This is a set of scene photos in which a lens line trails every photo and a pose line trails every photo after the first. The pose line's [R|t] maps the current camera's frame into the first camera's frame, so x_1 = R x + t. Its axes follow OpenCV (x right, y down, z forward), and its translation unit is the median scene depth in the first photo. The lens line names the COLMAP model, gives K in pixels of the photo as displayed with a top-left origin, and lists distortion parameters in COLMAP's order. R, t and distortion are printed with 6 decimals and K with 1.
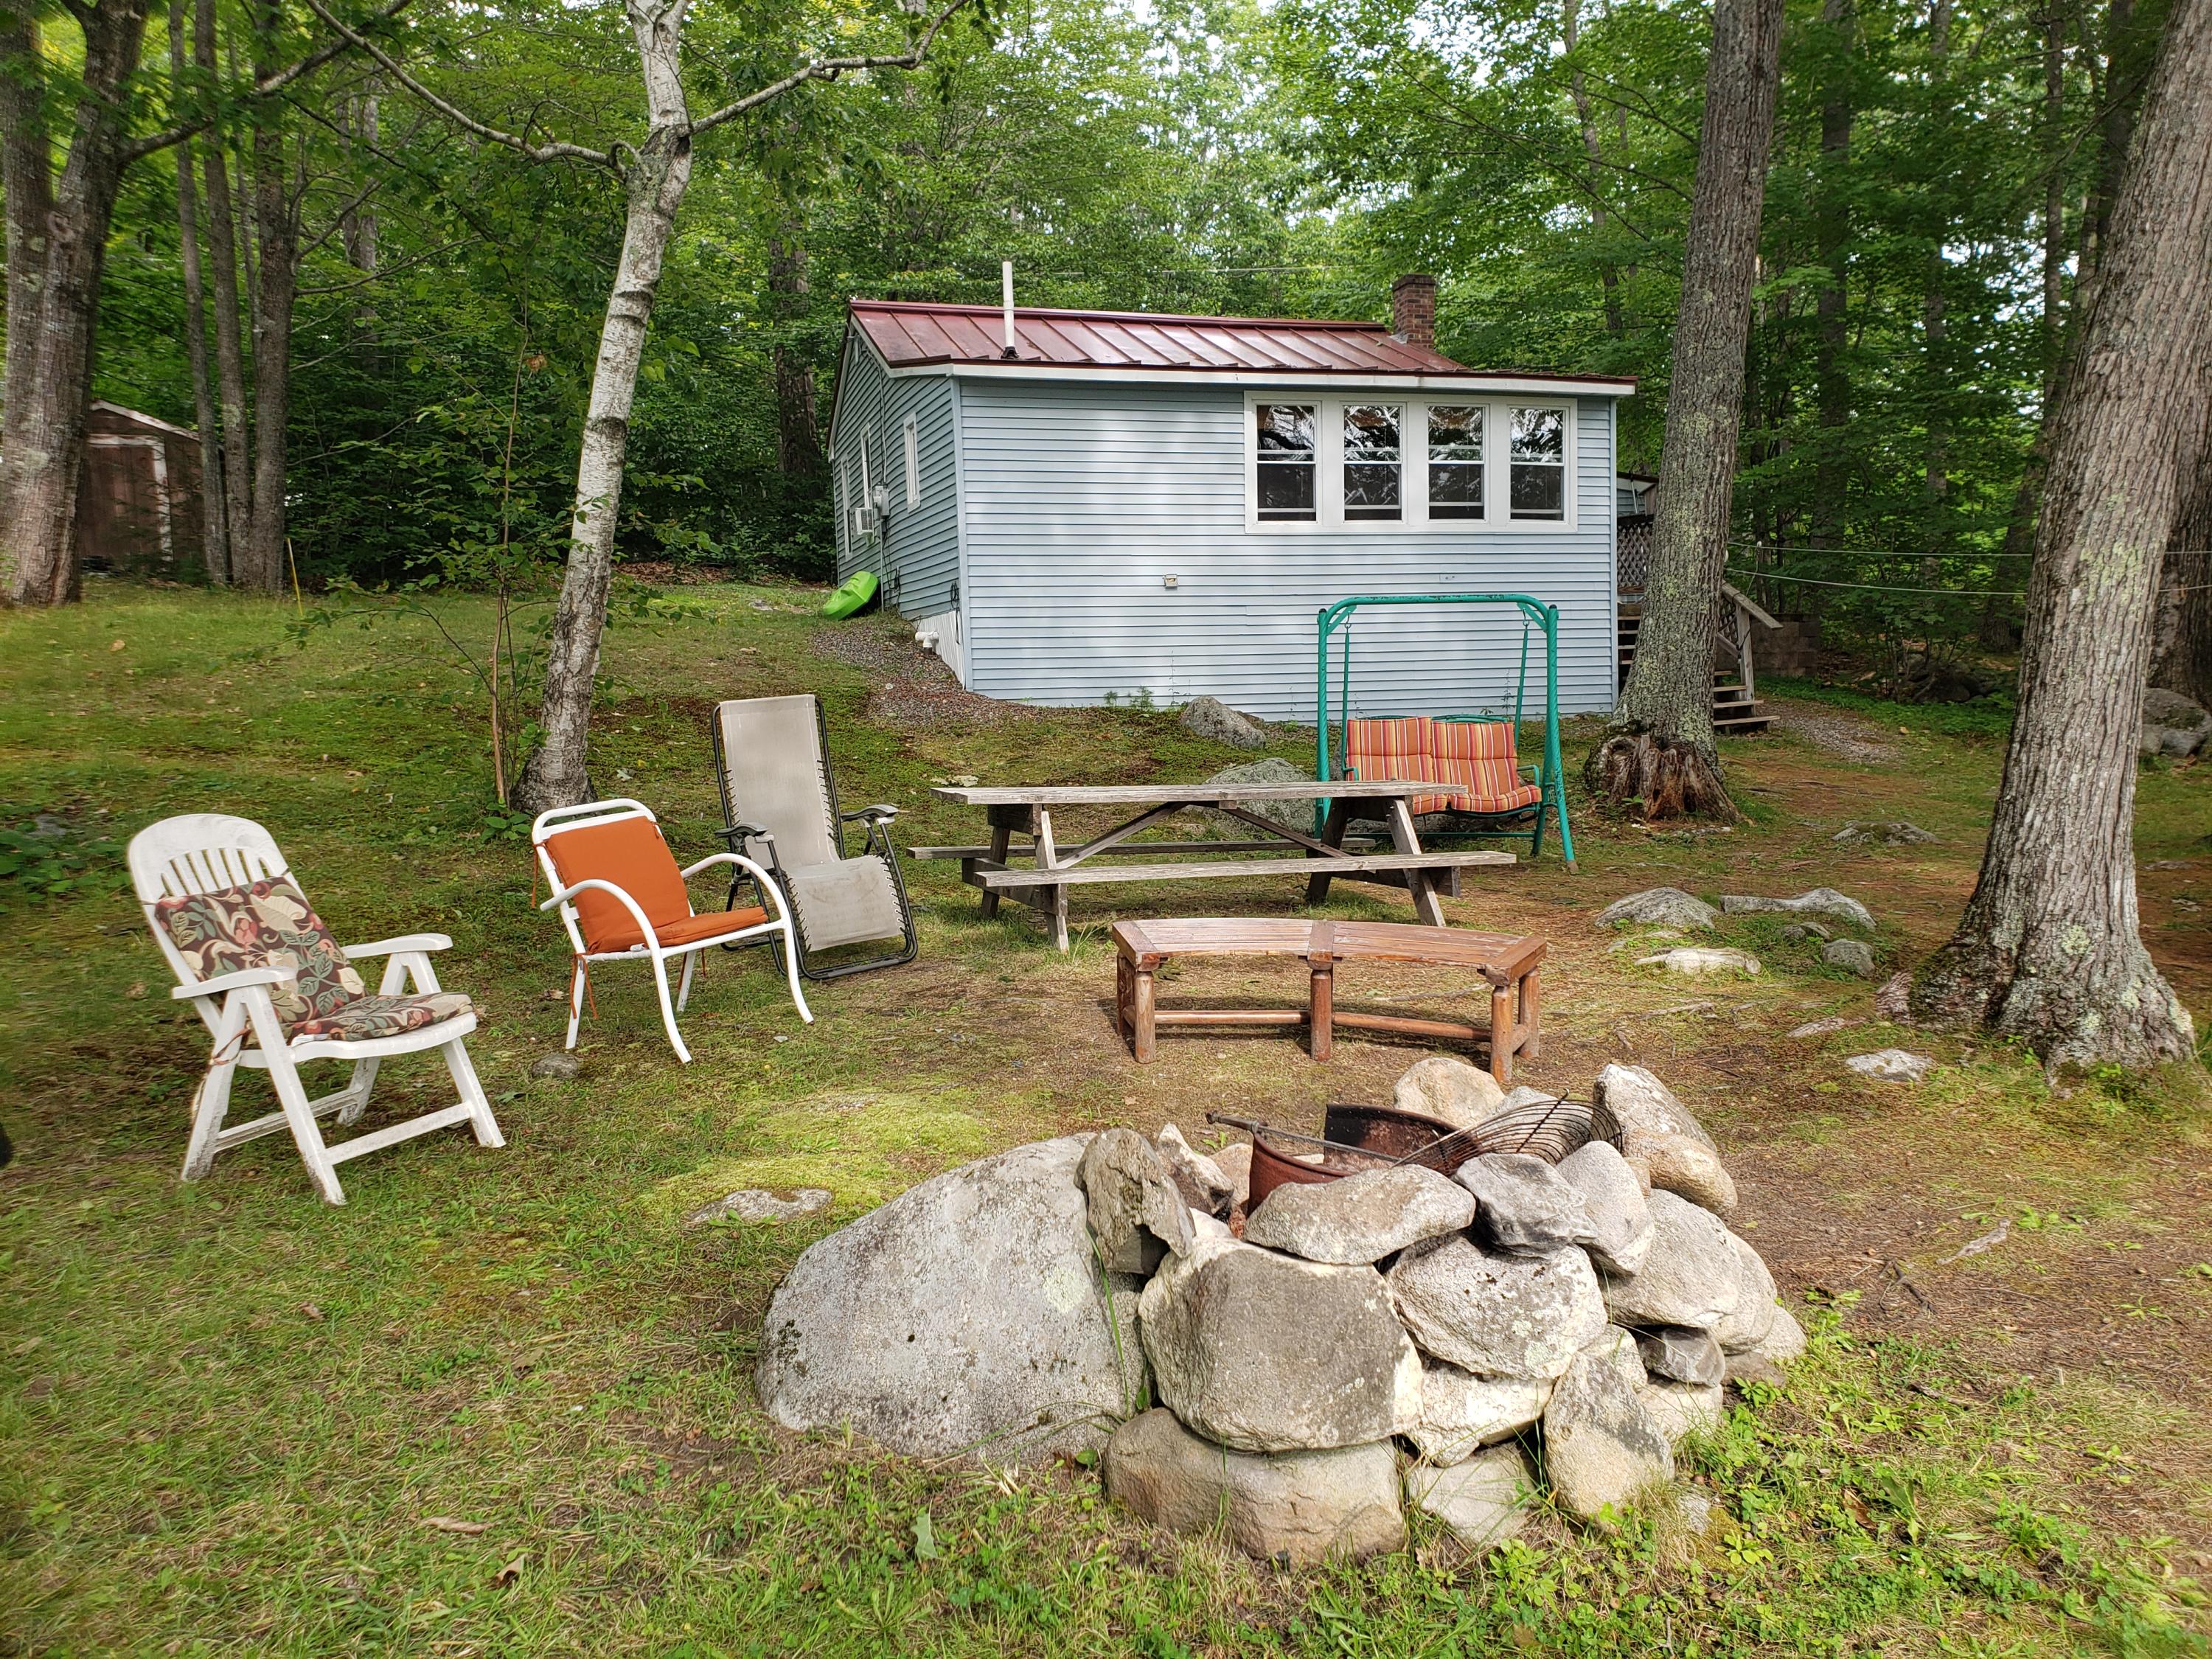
lens RADIAL K [[1755.3, 0, 1104.9], [0, 1755.3, 821.7], [0, 0, 1]] dist [0.011807, 0.021747]
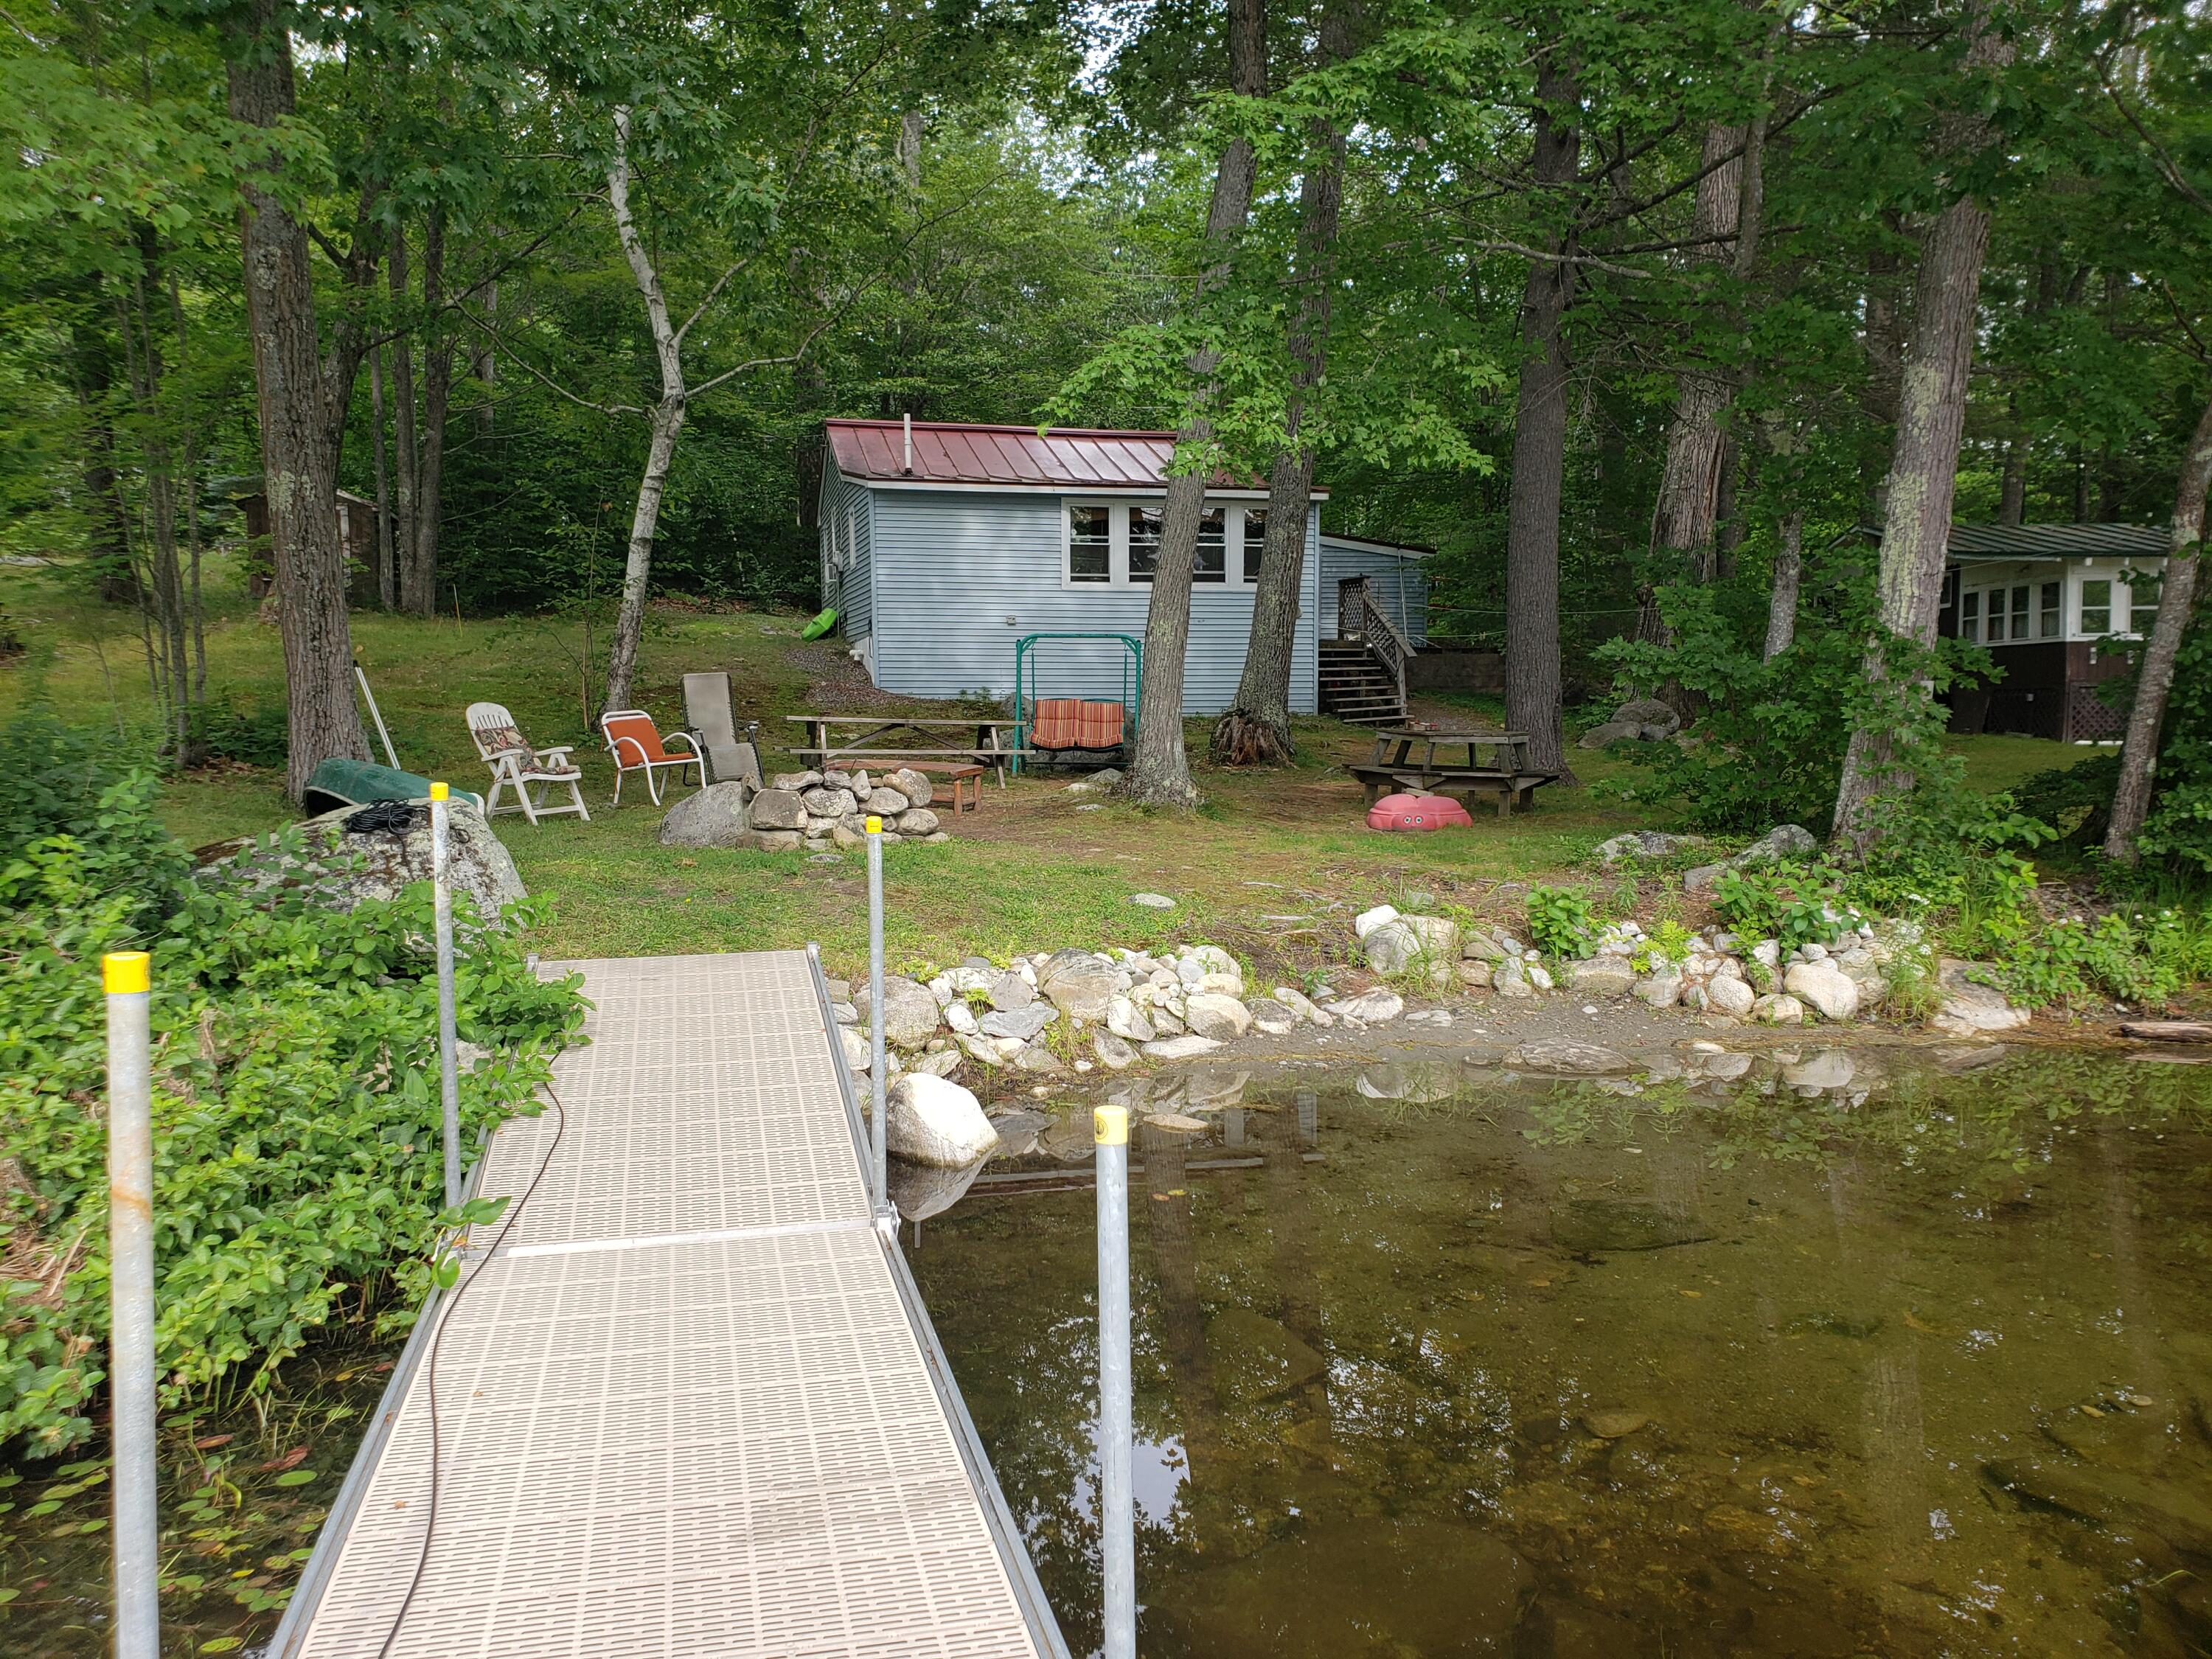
lens RADIAL K [[1755.3, 0, 1106.6], [0, 1755.3, 882.6], [0, 0, 1]] dist [0.011807, 0.021747]
pose [[0.999166, 0.023631, -0.033295, 0.223643], [-0.023041, 0.999572, 0.018009, 0.080840], [0.033706, -0.017227, 0.999283, -0.687179]]
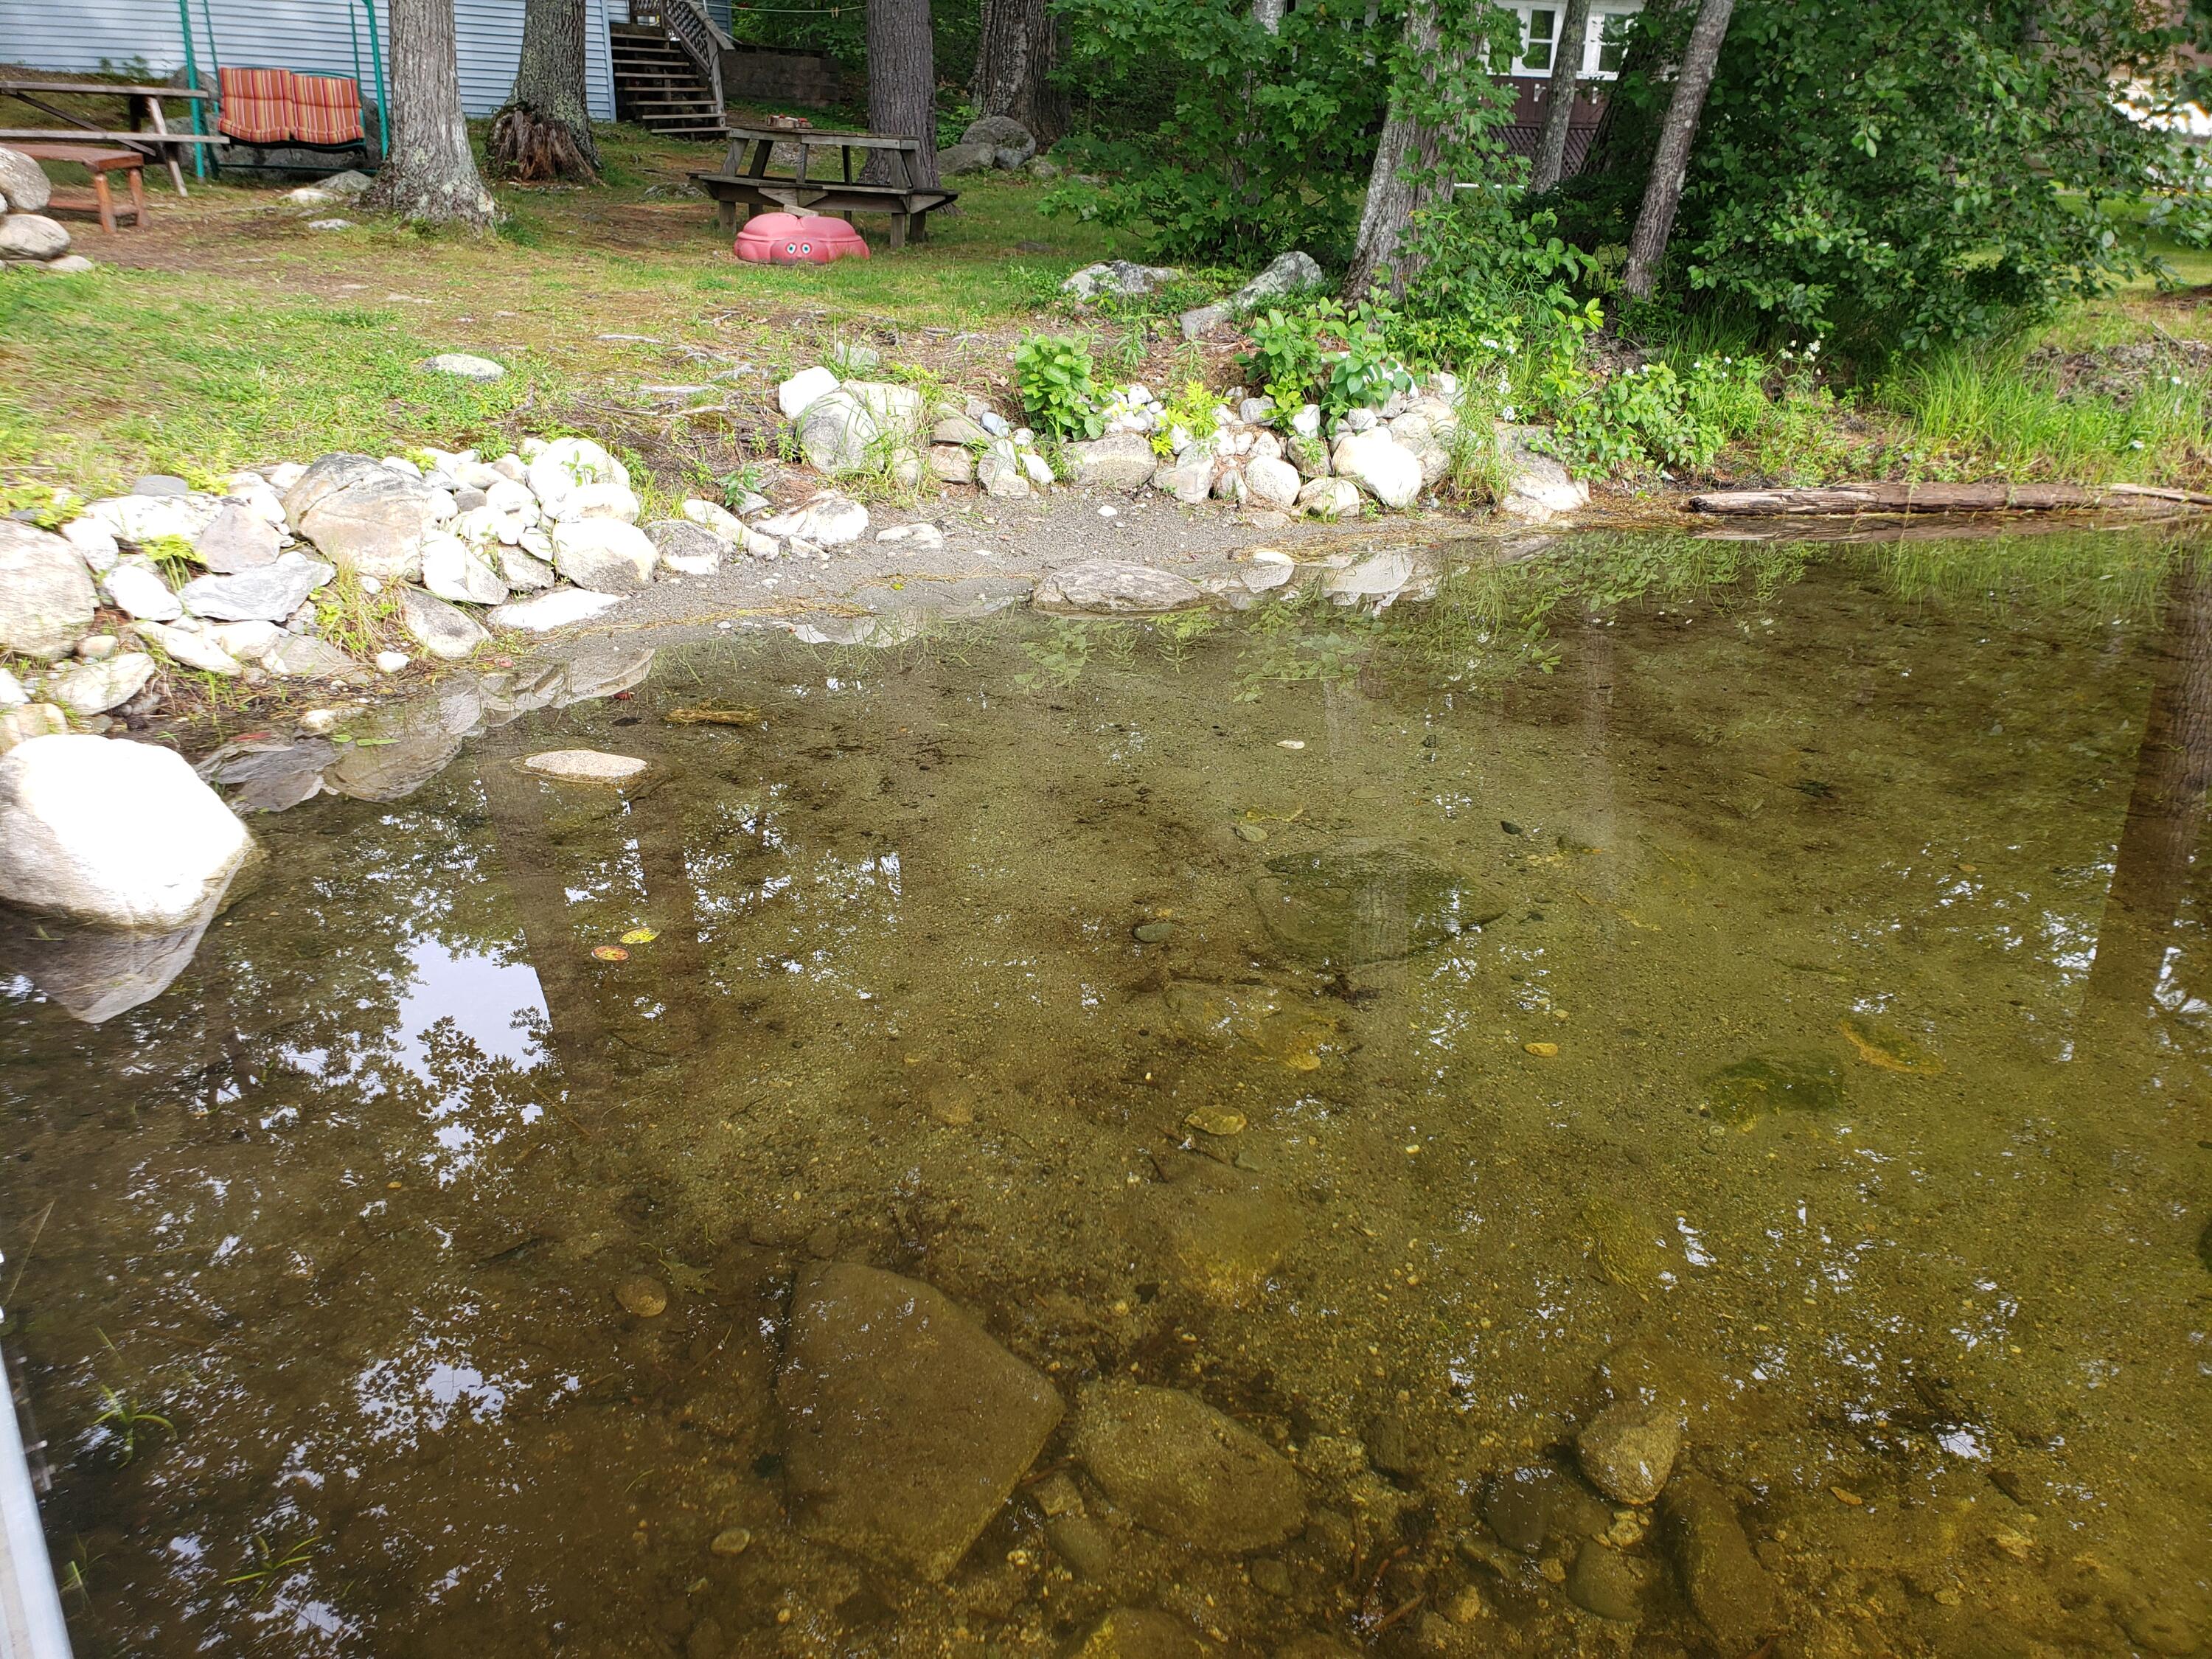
lens RADIAL K [[1755.3, 0, 1085.7], [0, 1755.3, 841.2], [0, 0, 1]] dist [0.011807, 0.021747]
pose [[0.939504, -0.082842, 0.332371, 0.206214], [-0.015577, 0.958978, 0.283052, 0.087800], [-0.342185, -0.271106, 0.899673, -0.444963]]
